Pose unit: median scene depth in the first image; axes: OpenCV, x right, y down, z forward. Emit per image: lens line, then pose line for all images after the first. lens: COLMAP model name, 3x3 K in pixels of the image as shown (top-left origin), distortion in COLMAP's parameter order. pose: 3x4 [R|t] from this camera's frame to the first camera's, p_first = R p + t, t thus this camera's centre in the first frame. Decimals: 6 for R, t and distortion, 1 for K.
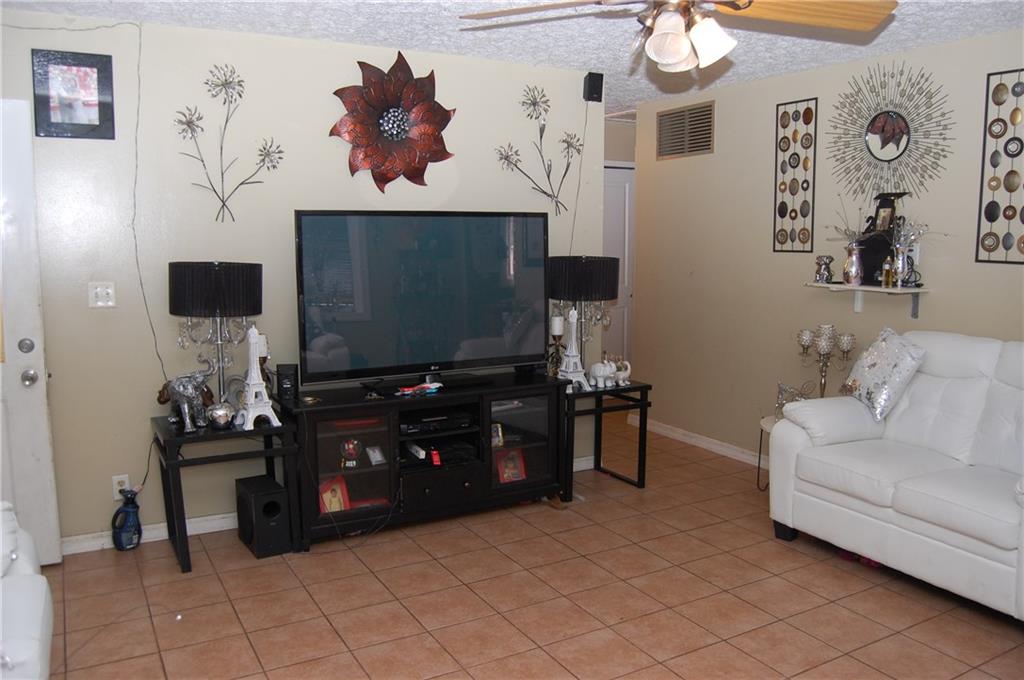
lens RADIAL K [[812.3, 0, 521.2], [0, 812.3, 337.9], [0, 0, 1]] dist [-0.096954, 0.054861]
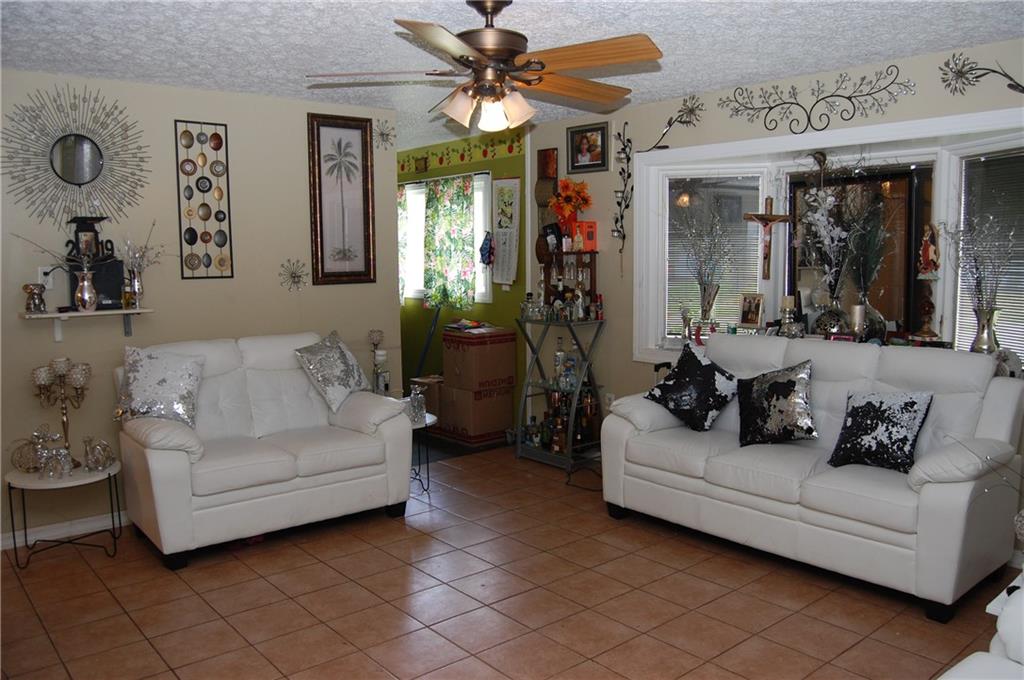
lens RADIAL K [[812.3, 0, 521.2], [0, 812.3, 337.9], [0, 0, 1]] dist [-0.096954, 0.054861]
pose [[-0.172910, -0.114457, 0.978265, -0.655083], [0.131807, 0.981602, 0.138145, -0.104115], [-0.976078, 0.152829, -0.154643, 0.680942]]
